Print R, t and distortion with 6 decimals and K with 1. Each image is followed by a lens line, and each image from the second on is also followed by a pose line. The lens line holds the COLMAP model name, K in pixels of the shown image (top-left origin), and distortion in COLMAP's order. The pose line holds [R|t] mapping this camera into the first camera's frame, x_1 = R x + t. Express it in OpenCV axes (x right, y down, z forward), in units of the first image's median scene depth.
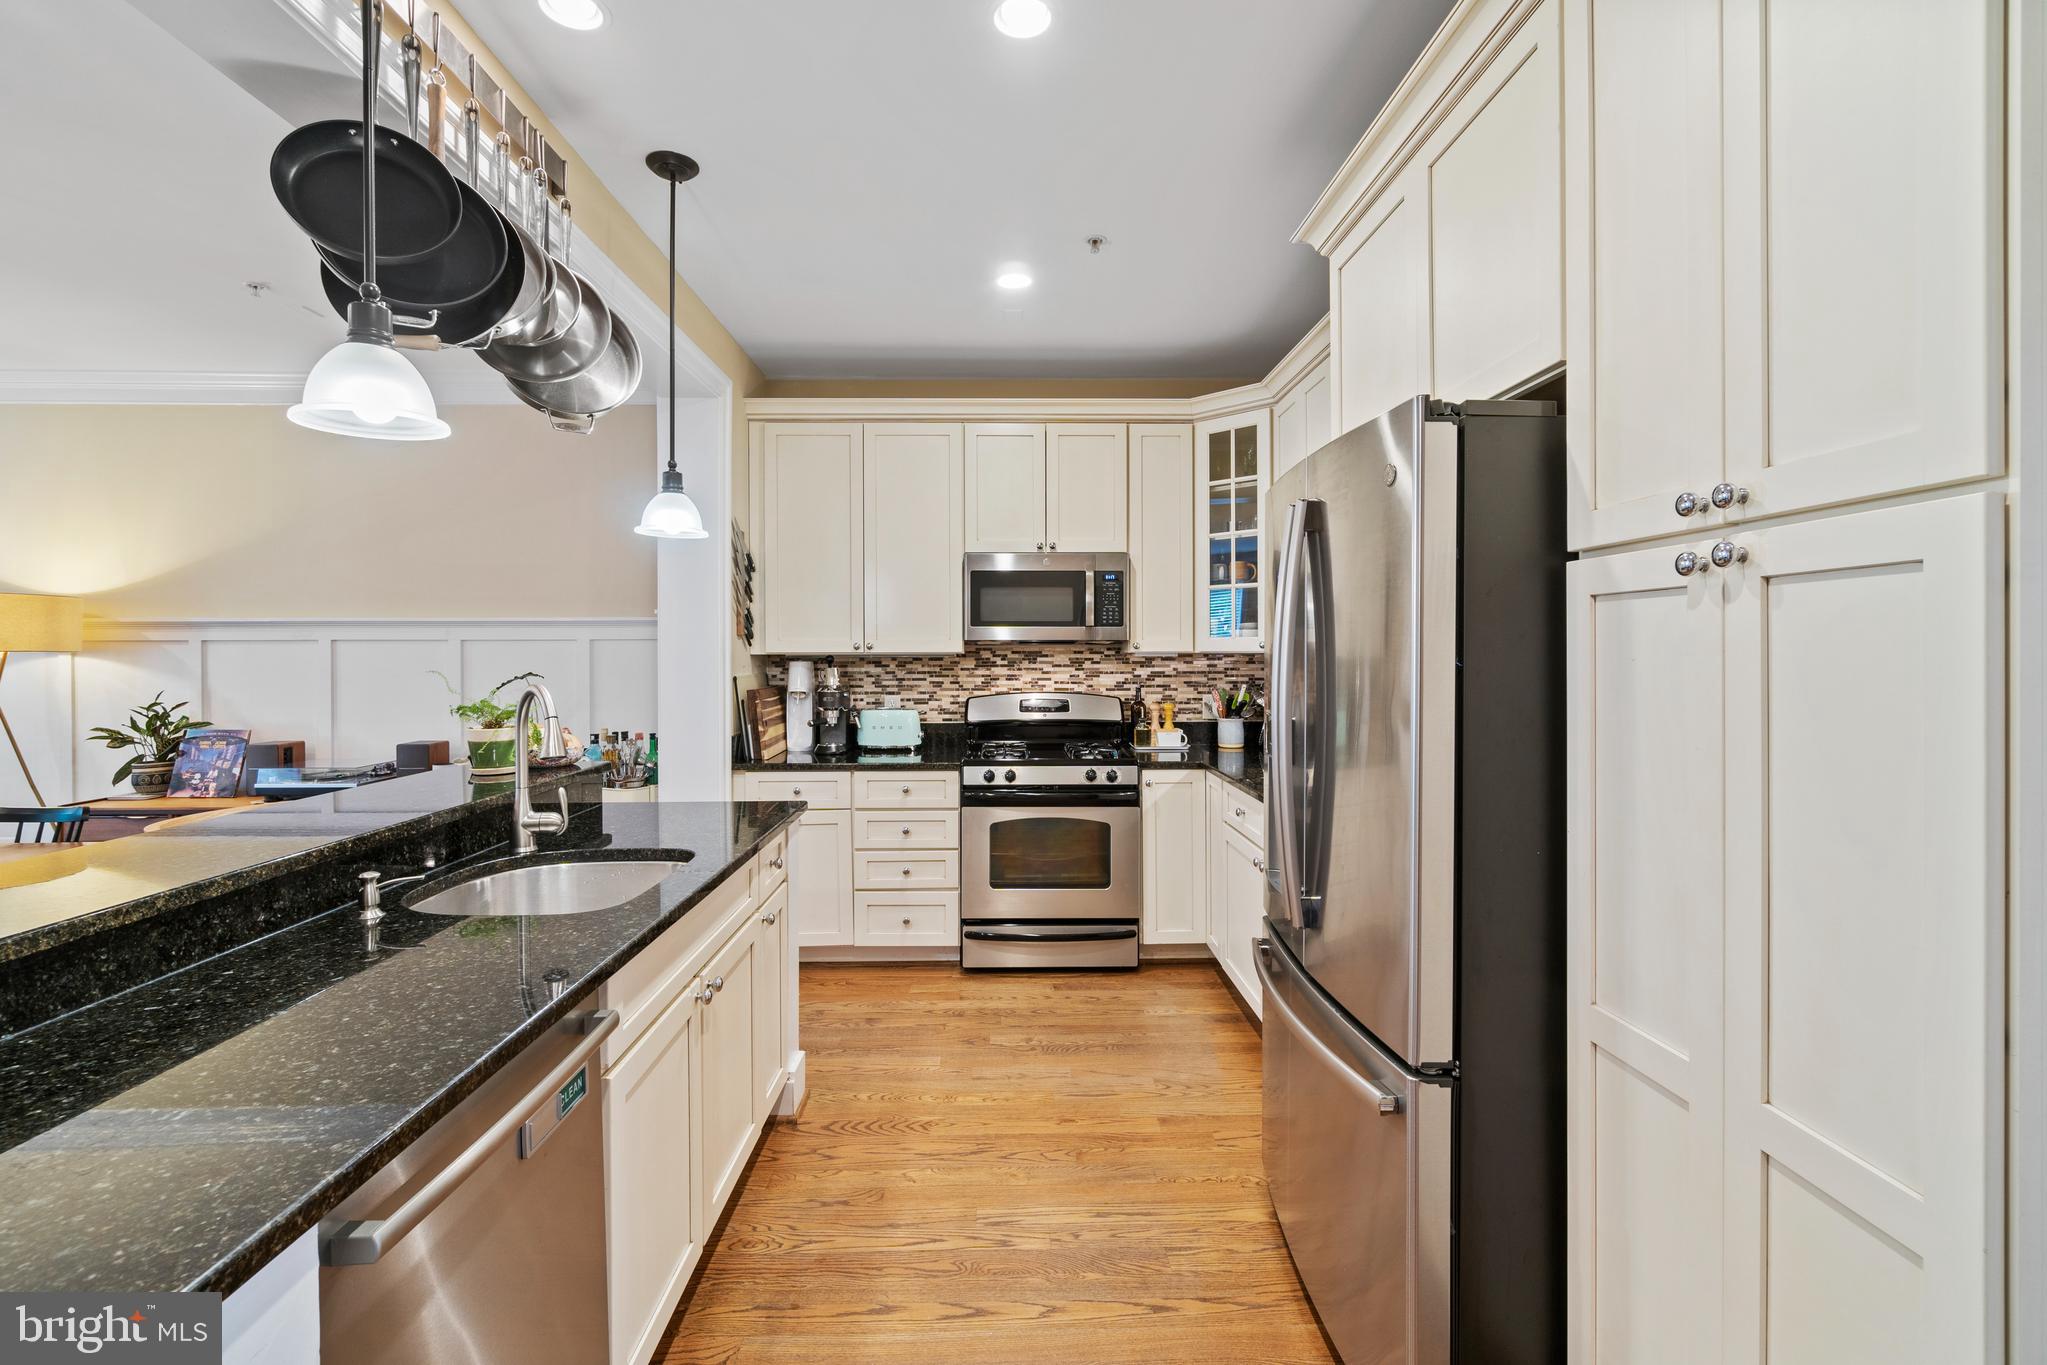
lens RADIAL K [[890.6, 0, 1013.4], [0, 890.6, 654.3], [0, 0, 1]] dist [-0.006380, 0.002442]
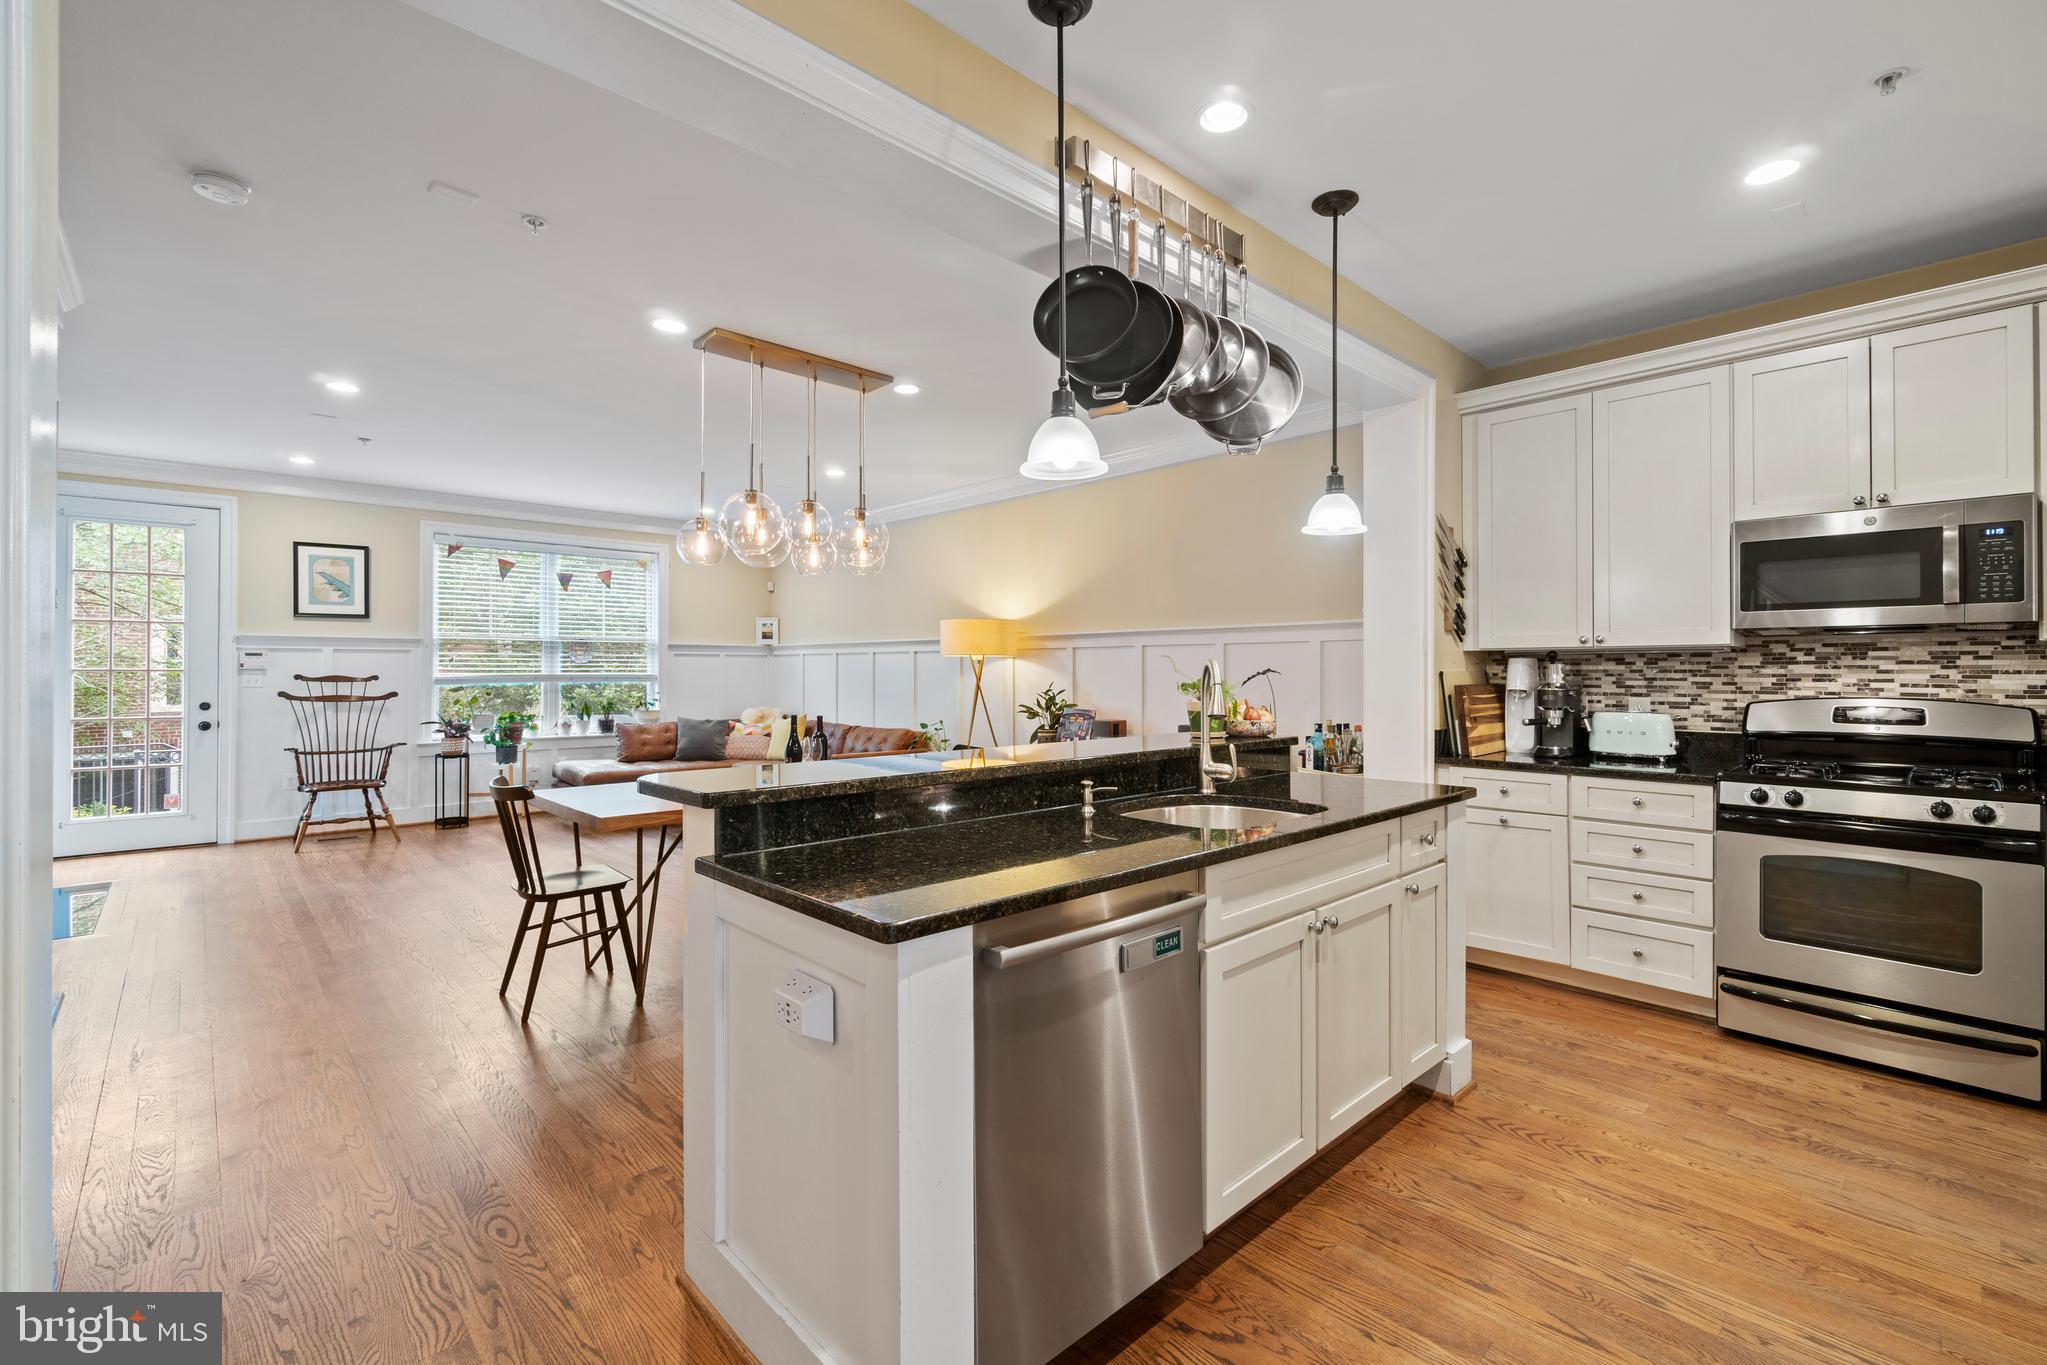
lens RADIAL K [[890.6, 0, 1037.7], [0, 890.6, 664.4], [0, 0, 1]] dist [-0.006380, 0.002442]
pose [[0.676923, -0.003185, -0.736047, 0.115176], [-0.004943, 0.999948, -0.008874, 0.027552], [0.736038, 0.009645, 0.676872, -0.017250]]
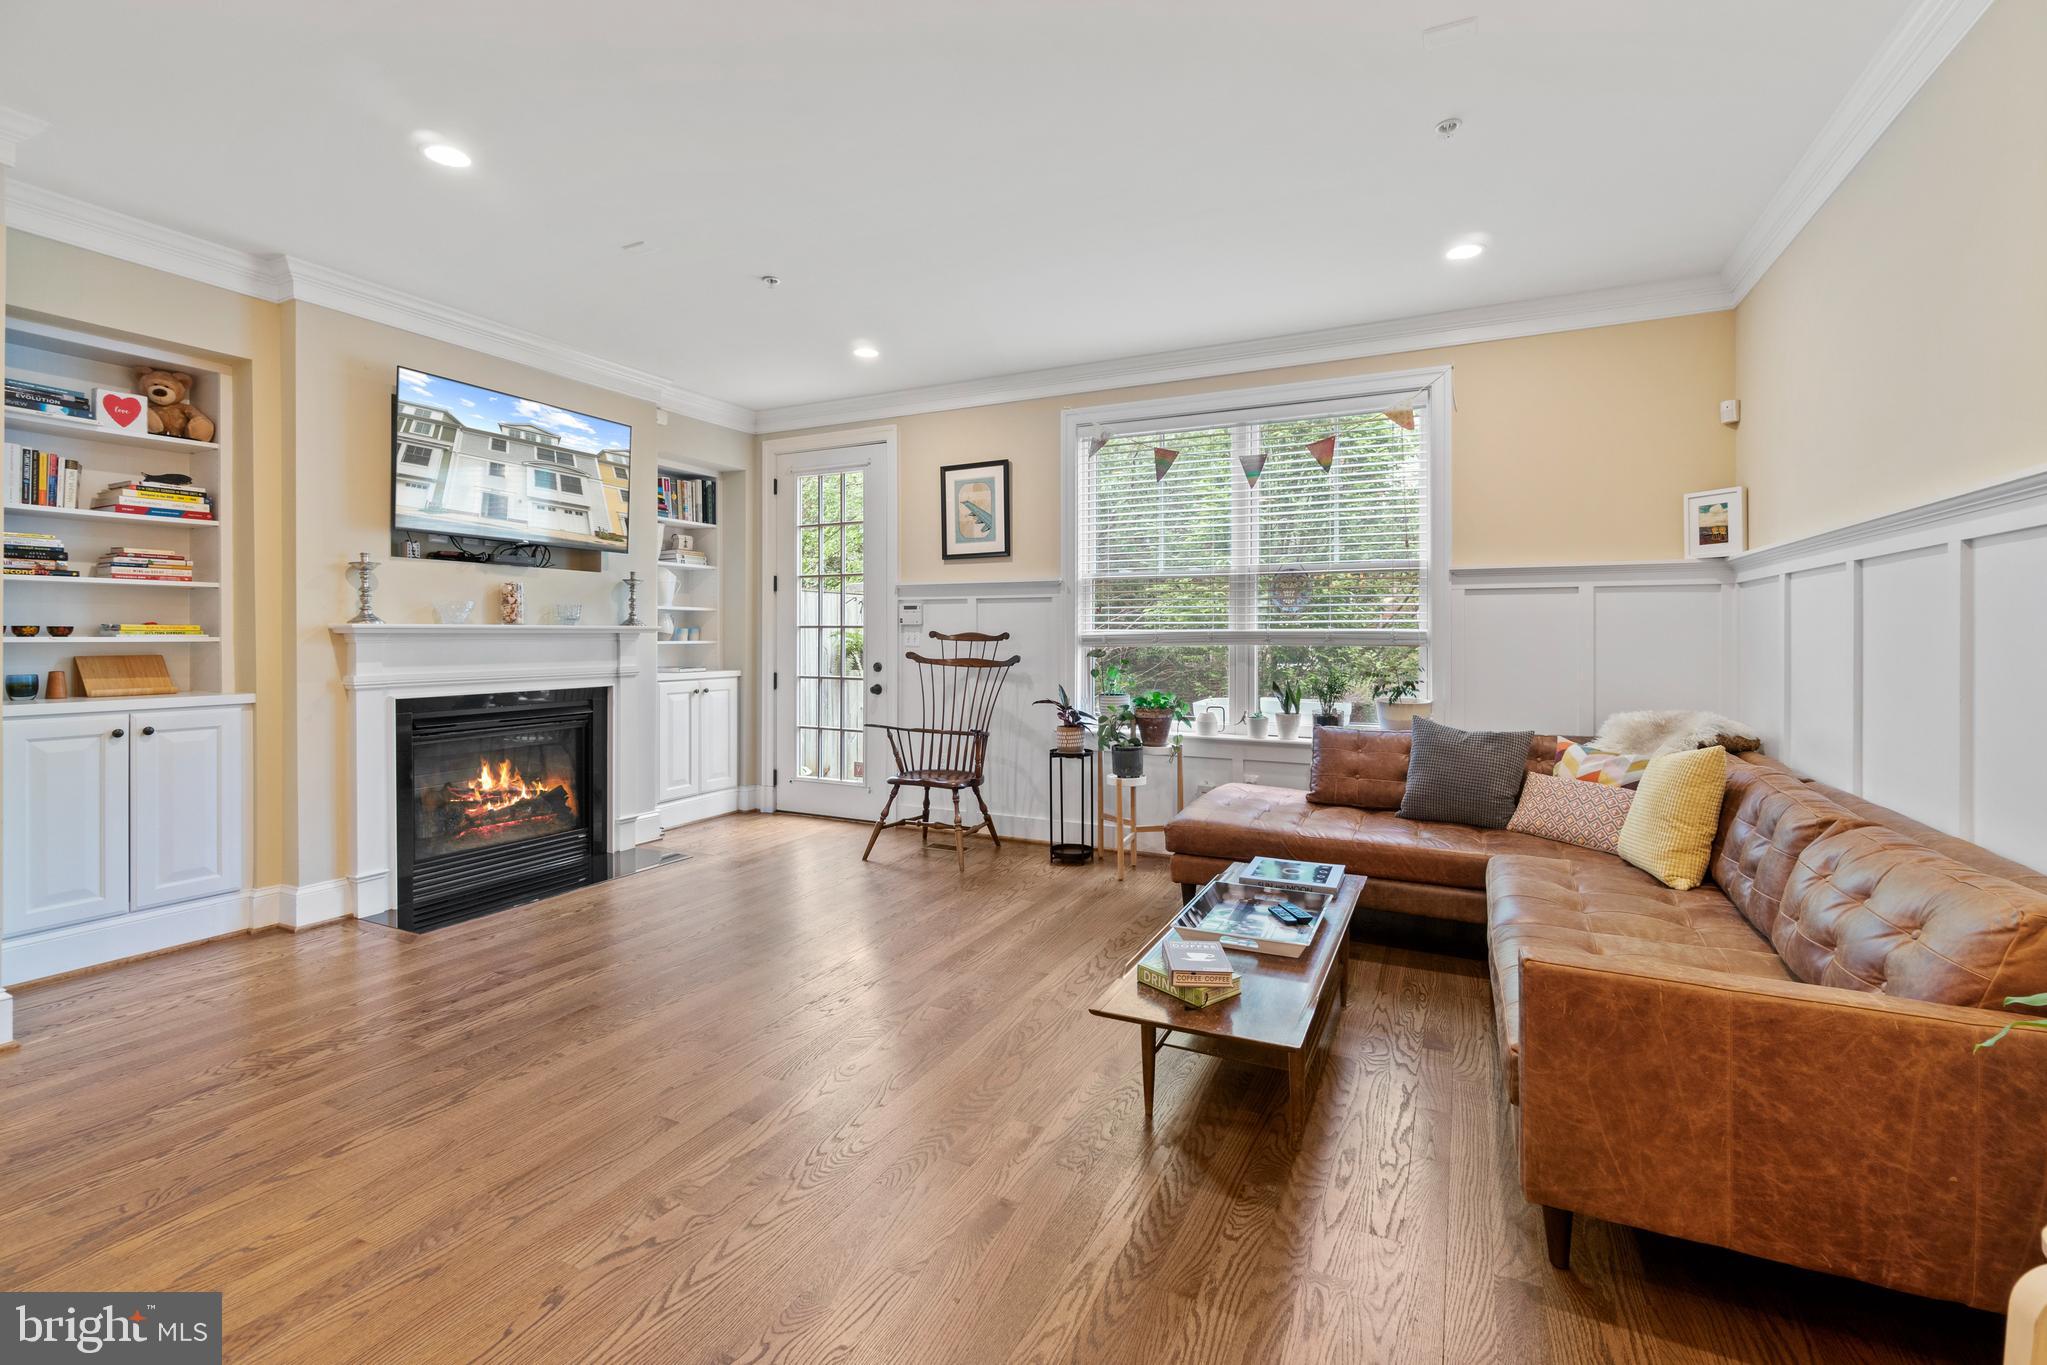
lens RADIAL K [[890.6, 0, 1023.9], [0, 890.6, 639.2], [0, 0, 1]] dist [-0.006380, 0.002442]
pose [[-0.459067, 0.005435, -0.888385, -0.944896], [-0.003226, 0.999964, 0.007785, 0.040004], [0.888396, 0.006439, -0.459033, 0.843053]]
